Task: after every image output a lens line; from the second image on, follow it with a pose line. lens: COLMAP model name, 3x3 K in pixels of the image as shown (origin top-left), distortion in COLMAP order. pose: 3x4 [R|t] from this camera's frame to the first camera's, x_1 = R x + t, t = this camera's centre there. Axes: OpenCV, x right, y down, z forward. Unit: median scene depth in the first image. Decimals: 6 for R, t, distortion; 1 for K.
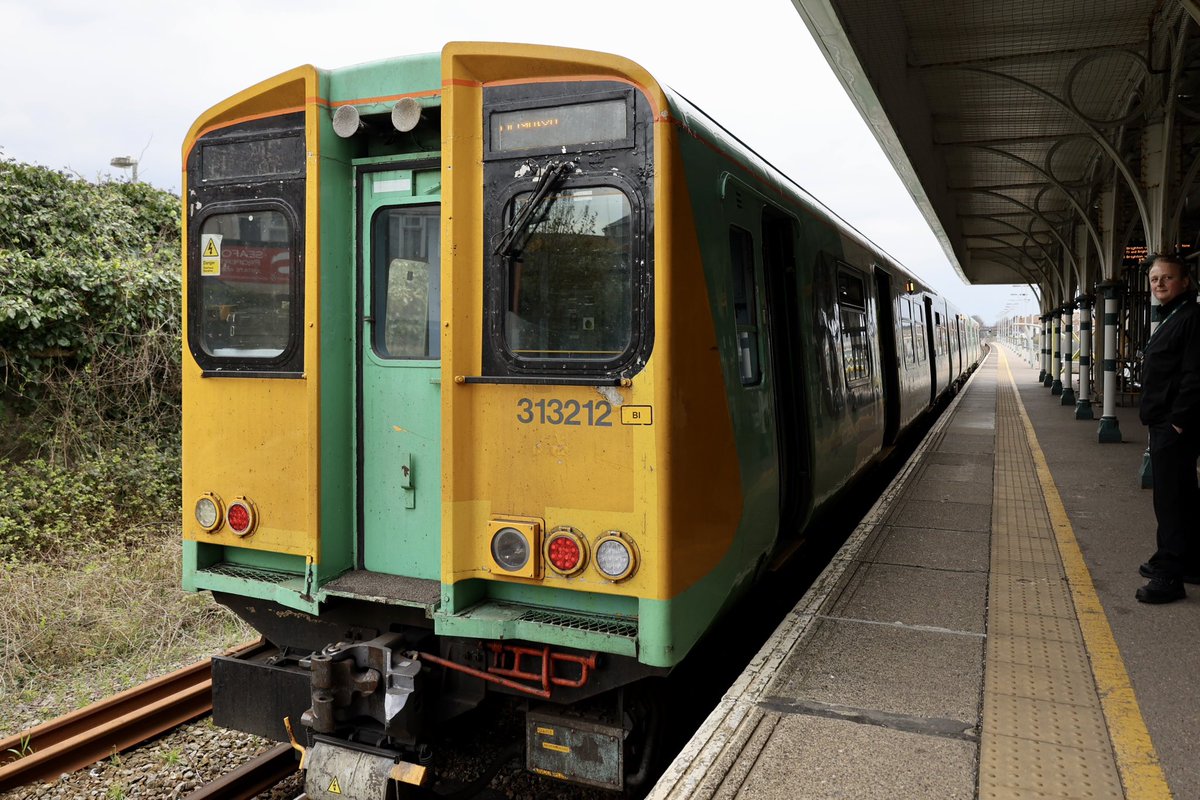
lens RADIAL K [[907.8, 0, 577.7], [0, 907.8, 360.3], [0, 0, 1]] dist [-0.018437, 0.002892]
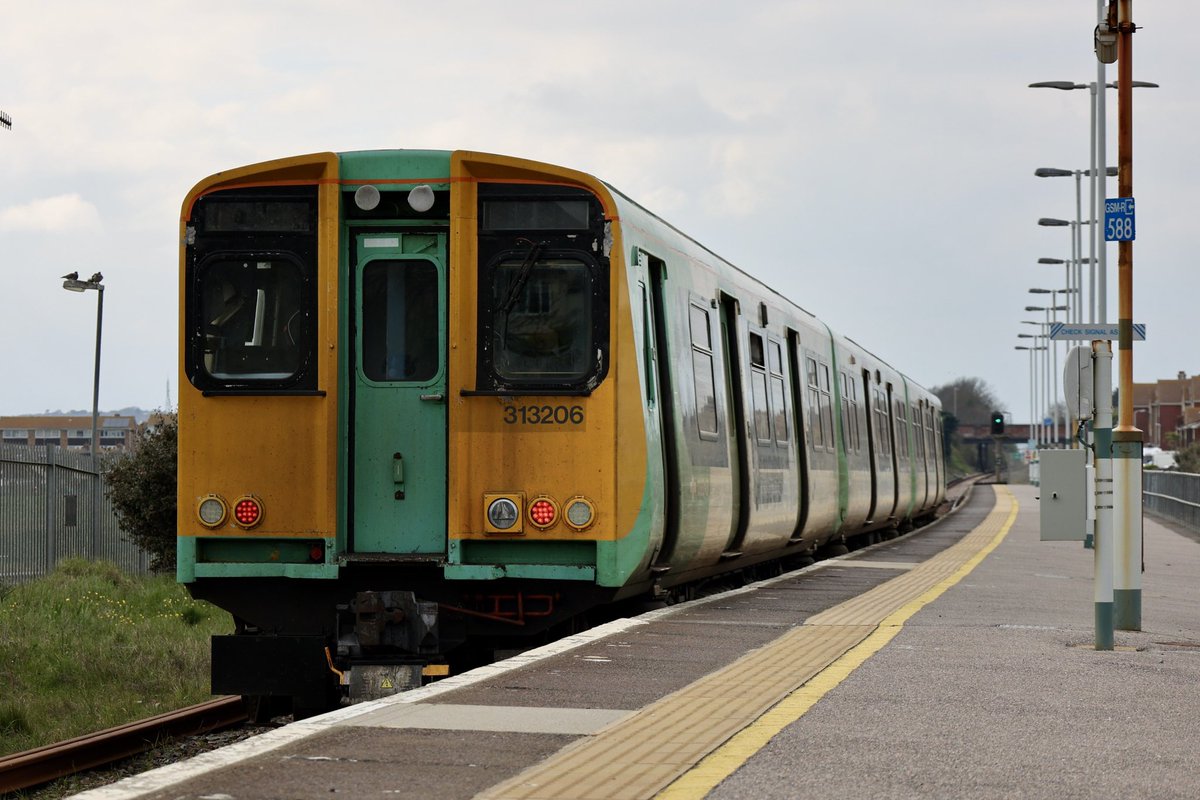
lens RADIAL K [[2890.7, 0, 597.9], [0, 2890.7, 389.2], [0, 0, 1]] dist [-0.162883, 0.000000]
pose [[0.958217, 0.008903, 0.285903, -1.170146], [0.005105, 0.998824, -0.048215, 0.225153], [-0.285996, 0.047660, 0.957045, -3.209984]]
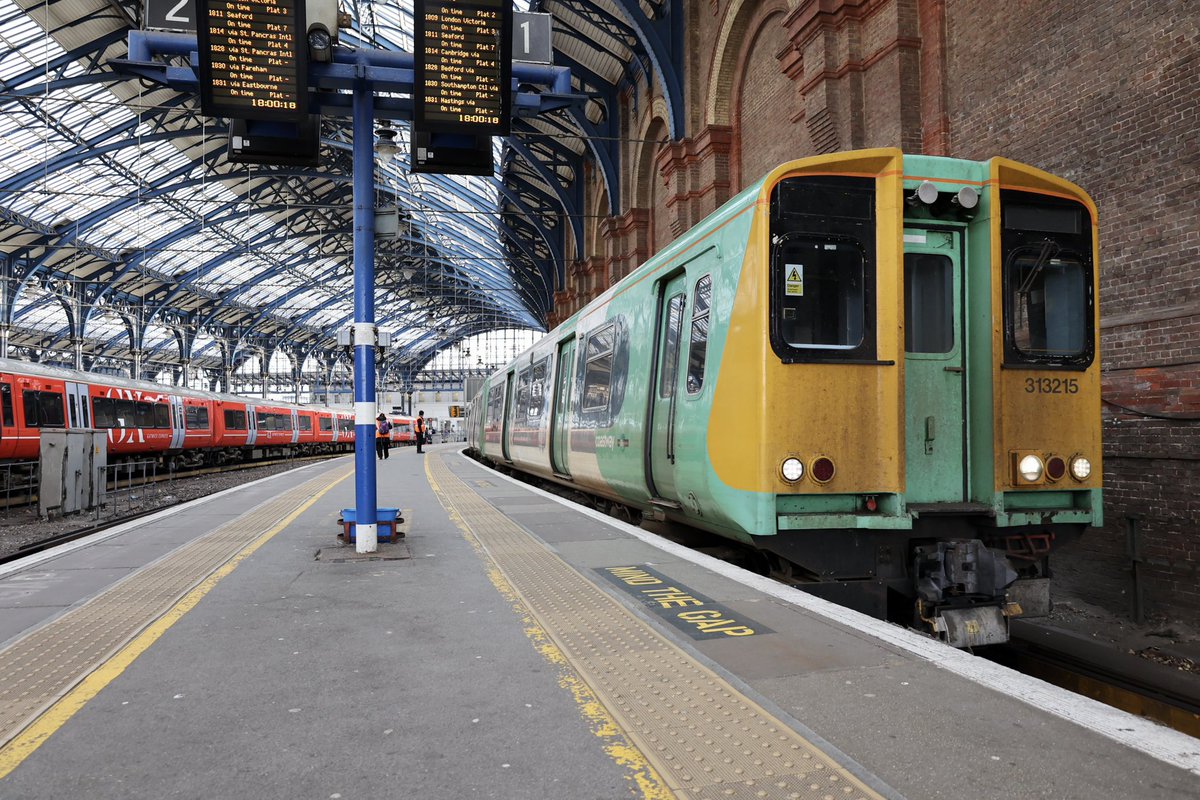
lens RADIAL K [[907.8, 0, 605.8], [0, 907.8, 399.4], [0, 0, 1]] dist [-0.018437, 0.002892]
pose [[0.790002, 0.023424, 0.612656, -1.642932], [0.008551, 0.998752, -0.049212, 0.151876], [-0.613044, 0.044117, 0.788816, 0.165322]]
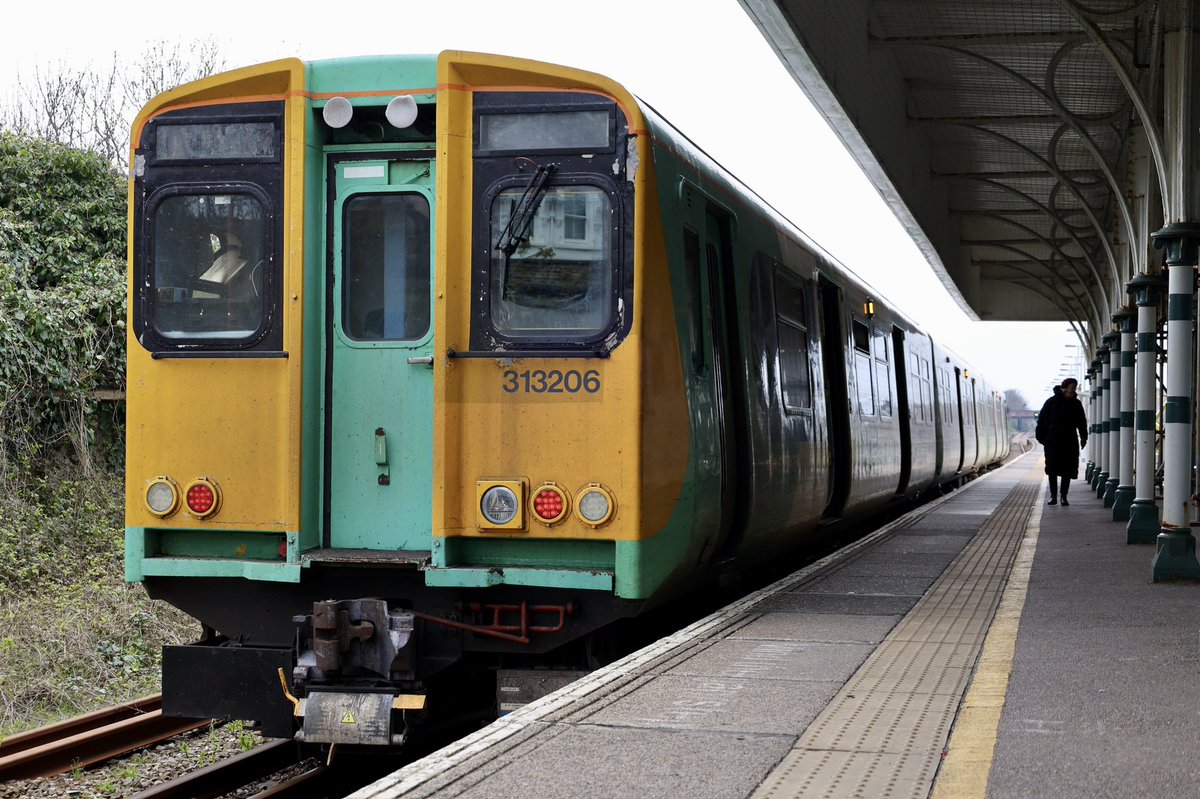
lens RADIAL K [[1762.9, 0, 603.6], [0, 1762.9, 430.5], [0, 0, 1]] dist [-0.082481, 0.000000]
pose [[0.982972, 0.007771, 0.183592, -0.335060], [-0.003751, 0.999746, -0.022235, 0.159684], [-0.183719, 0.021167, 0.982751, -1.121155]]
